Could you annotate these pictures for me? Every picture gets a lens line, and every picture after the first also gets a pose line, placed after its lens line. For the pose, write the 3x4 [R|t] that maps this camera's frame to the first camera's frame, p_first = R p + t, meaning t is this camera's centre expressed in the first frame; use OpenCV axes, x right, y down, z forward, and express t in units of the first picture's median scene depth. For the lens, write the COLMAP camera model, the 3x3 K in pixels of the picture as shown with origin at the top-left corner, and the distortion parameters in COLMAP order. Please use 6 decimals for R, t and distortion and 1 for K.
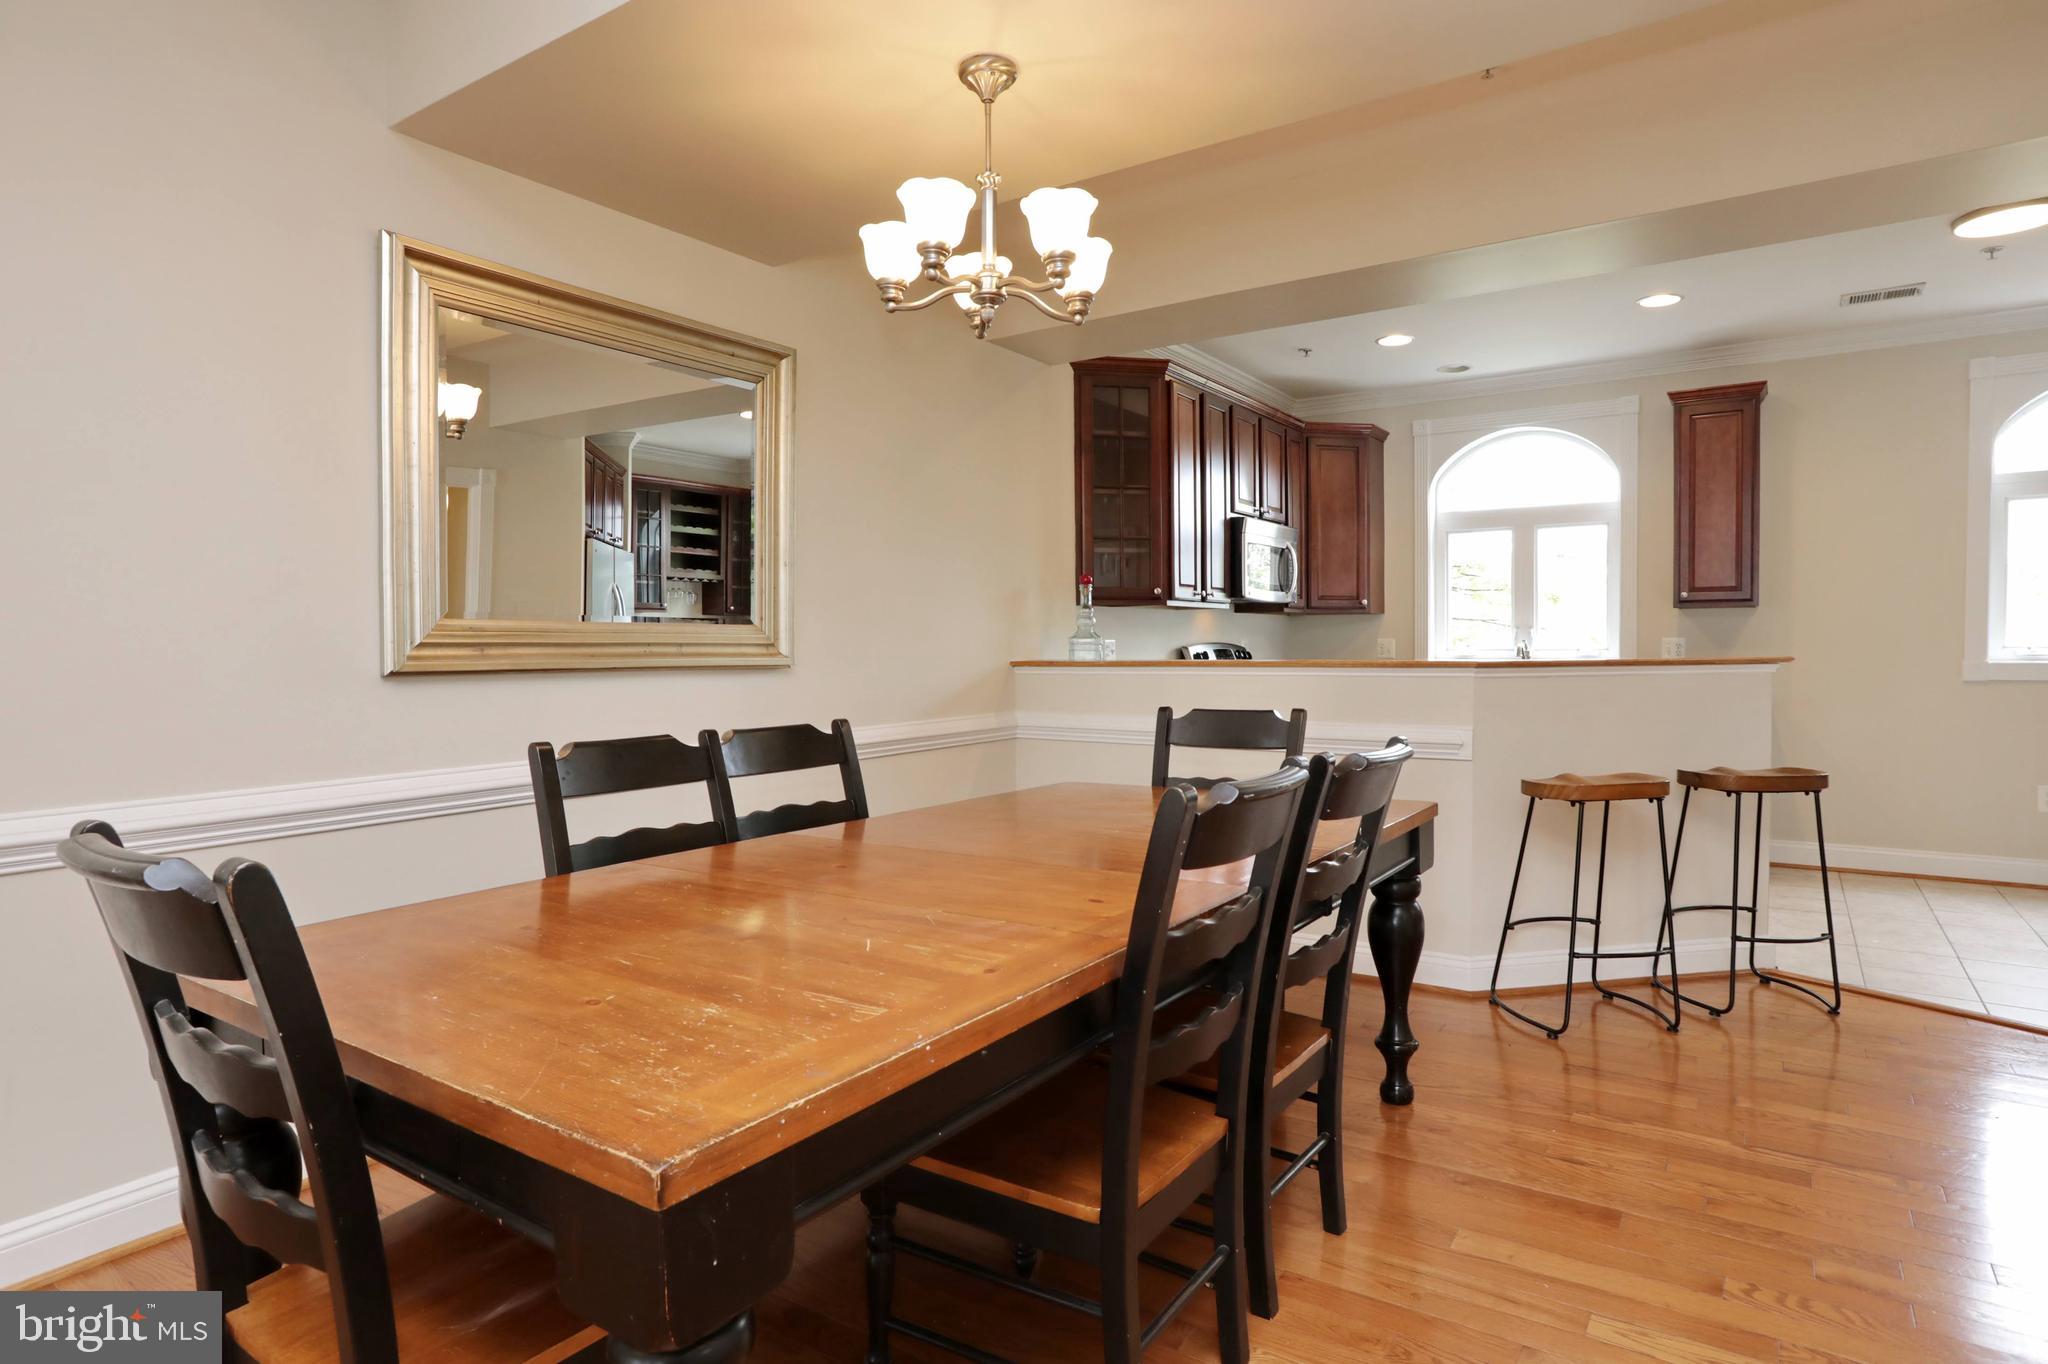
lens RADIAL K [[1118.8, 0, 1024.0], [0, 1118.8, 682.0], [0, 0, 1]] dist [-0.054240, 0.037538]
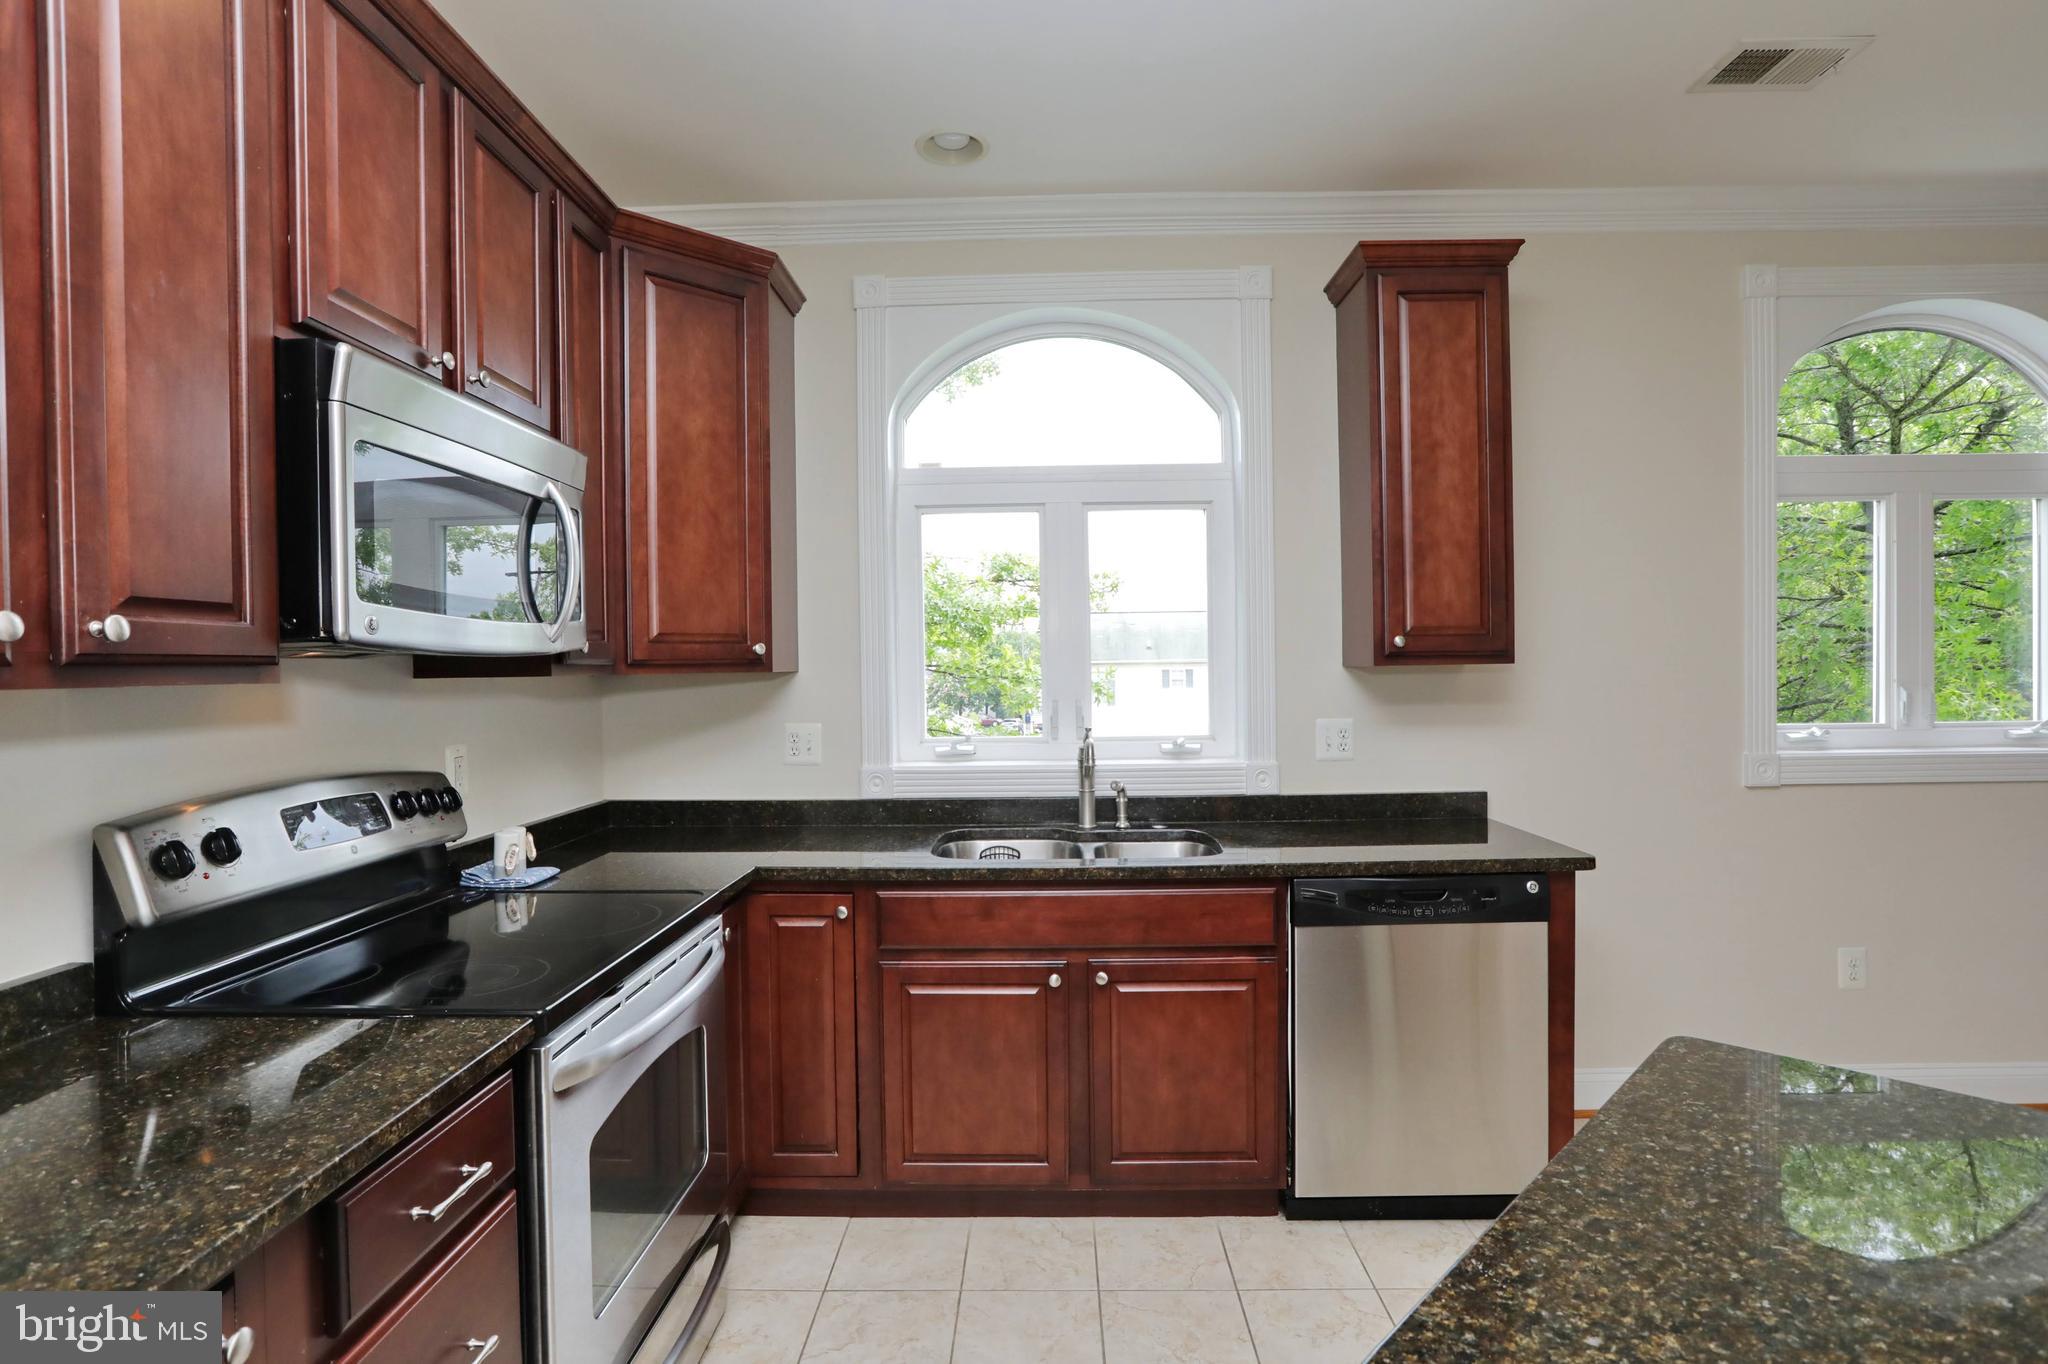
lens RADIAL K [[989.7, 0, 1027.4], [0, 989.7, 675.4], [0, 0, 1]] dist [-0.059794, 0.024108]
pose [[0.844465, -0.012938, 0.535454, 0.221060], [0.025564, 0.999542, -0.016167, -0.062275], [-0.535000, 0.027341, 0.844409, 0.731539]]
